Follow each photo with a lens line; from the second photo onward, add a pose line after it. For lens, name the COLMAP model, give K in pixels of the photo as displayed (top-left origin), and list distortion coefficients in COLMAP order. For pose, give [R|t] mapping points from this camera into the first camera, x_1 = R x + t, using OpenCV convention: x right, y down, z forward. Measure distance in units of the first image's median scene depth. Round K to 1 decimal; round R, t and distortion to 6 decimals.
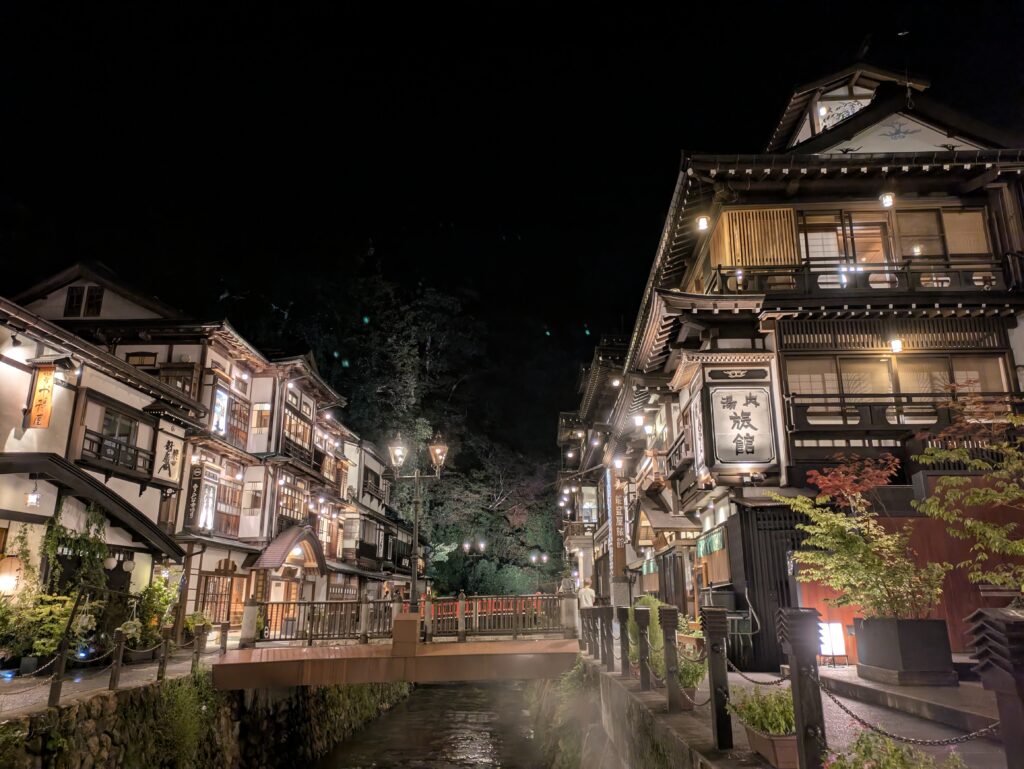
lens RADIAL K [[766.0, 0, 512.0], [0, 766.0, 384.5], [0, 0, 1]] dist [0.035110, 0.001016]
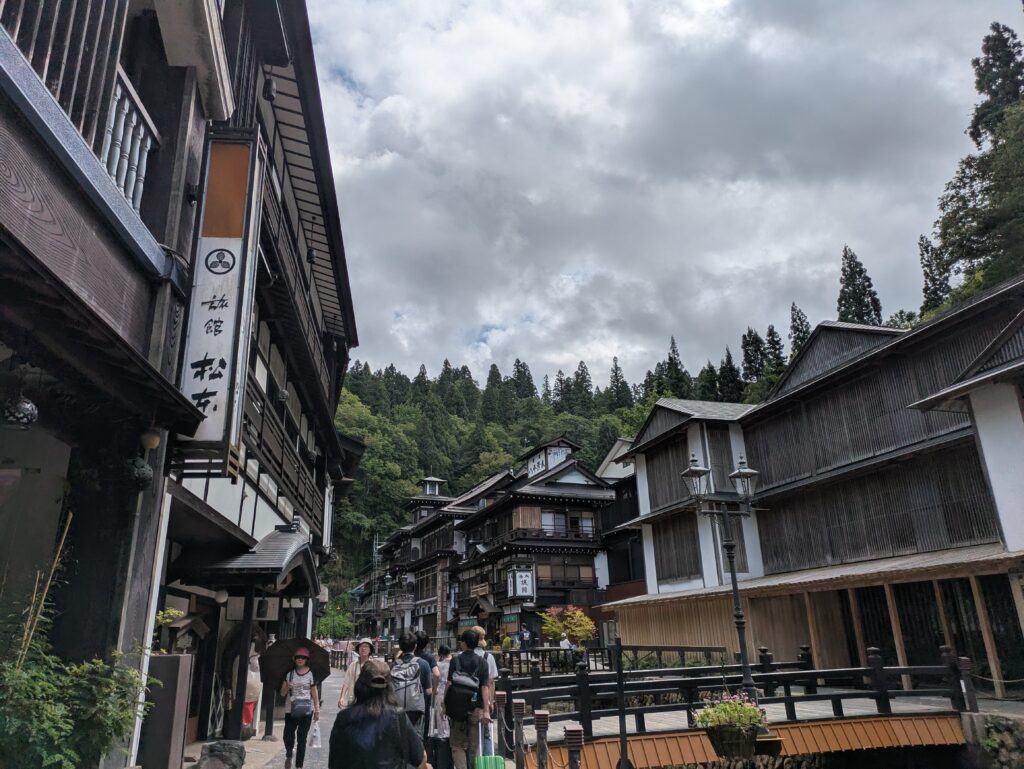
lens RADIAL K [[766.0, 0, 512.0], [0, 766.0, 384.5], [0, 0, 1]] dist [0.035110, 0.001016]
pose [[0.931731, 0.089181, 0.352029, -0.896833], [-0.072262, 0.995522, -0.060942, -0.537971], [-0.355887, 0.031343, 0.934003, -1.905855]]
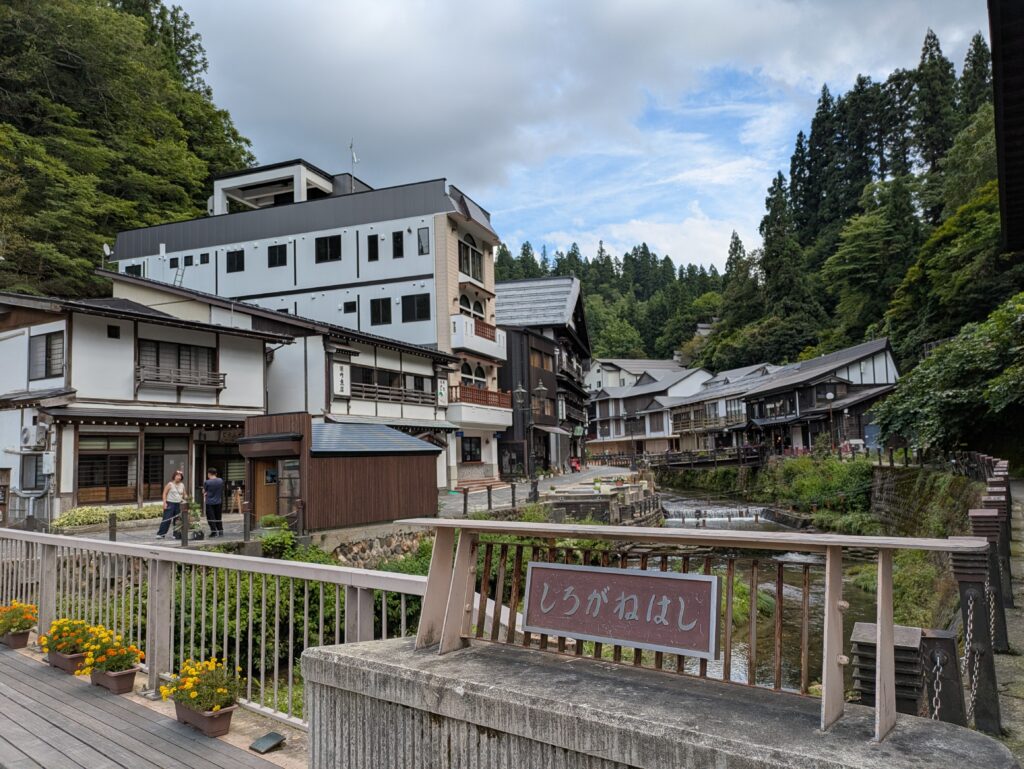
lens RADIAL K [[766.0, 0, 512.0], [0, 766.0, 384.5], [0, 0, 1]] dist [0.035110, 0.001016]
pose [[0.925527, 0.004517, 0.378654, -2.274196], [-0.072734, 0.983432, 0.166047, -1.251067], [-0.371631, -0.181222, 0.910521, -4.433511]]
